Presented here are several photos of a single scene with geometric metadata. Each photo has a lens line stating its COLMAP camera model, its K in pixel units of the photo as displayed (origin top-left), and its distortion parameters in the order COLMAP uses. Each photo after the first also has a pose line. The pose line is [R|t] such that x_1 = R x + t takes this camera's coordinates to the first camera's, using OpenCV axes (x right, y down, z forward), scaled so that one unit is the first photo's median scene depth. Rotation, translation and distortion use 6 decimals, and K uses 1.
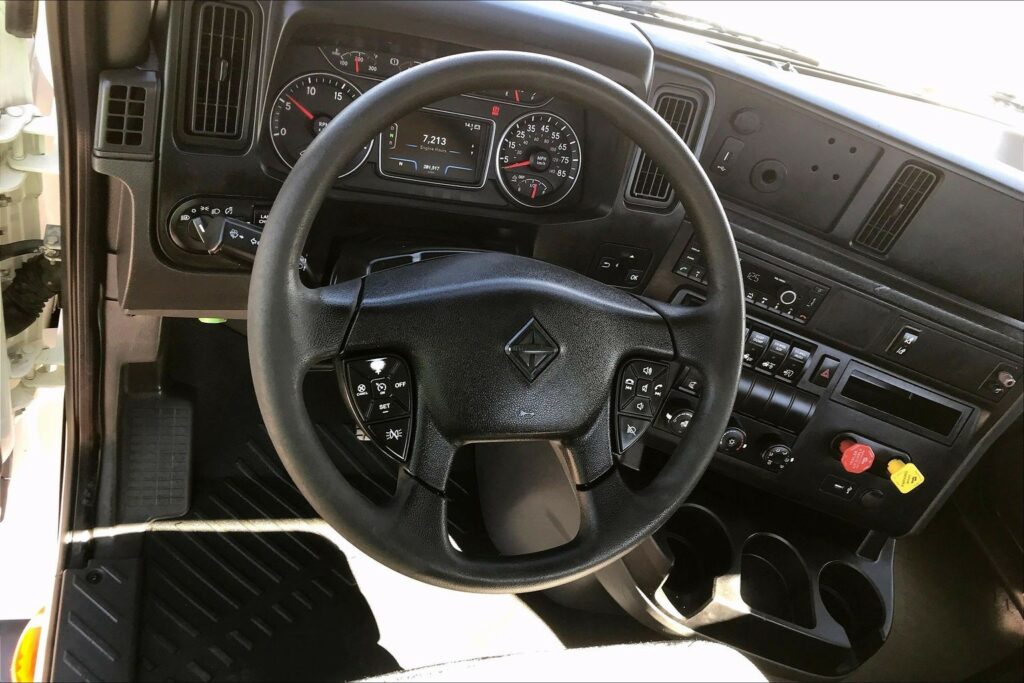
lens RADIAL K [[826.3, 0, 512.0], [0, 826.3, 341.5], [0, 0, 1]] dist [0.024114, -0.009945]
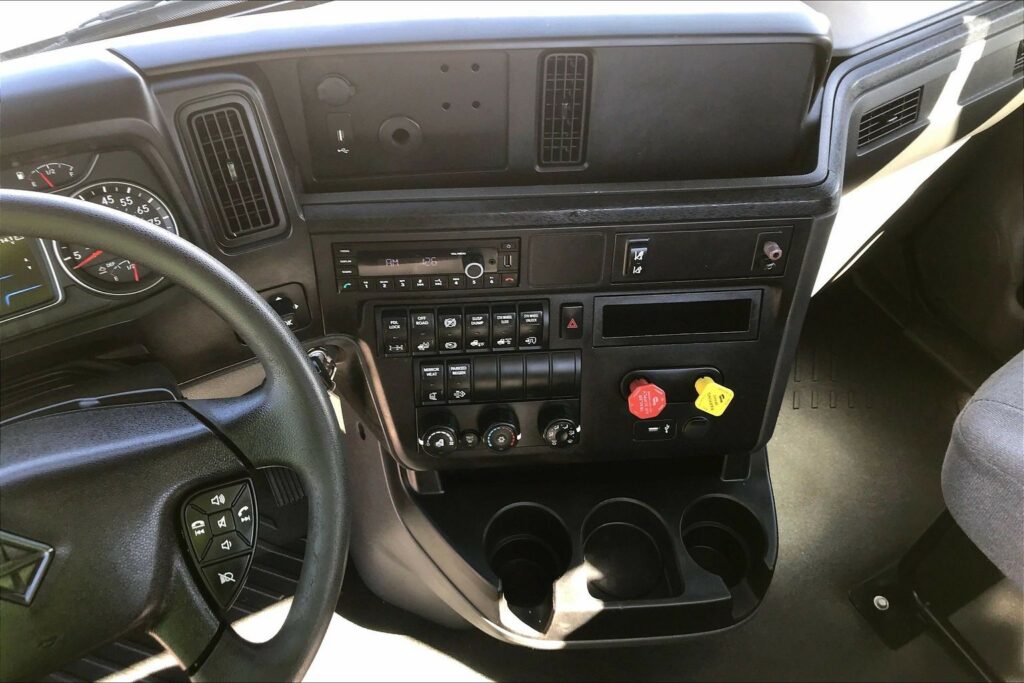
lens RADIAL K [[833.2, 0, 491.4], [0, 833.2, 344.7], [0, 0, 1]] dist [0.015850, 0.004260]
pose [[0.921111, -0.381894, -0.075569, 0.391553], [0.387657, 0.917588, 0.088061, -0.052165], [0.035711, -0.110409, 0.993244, 0.178199]]
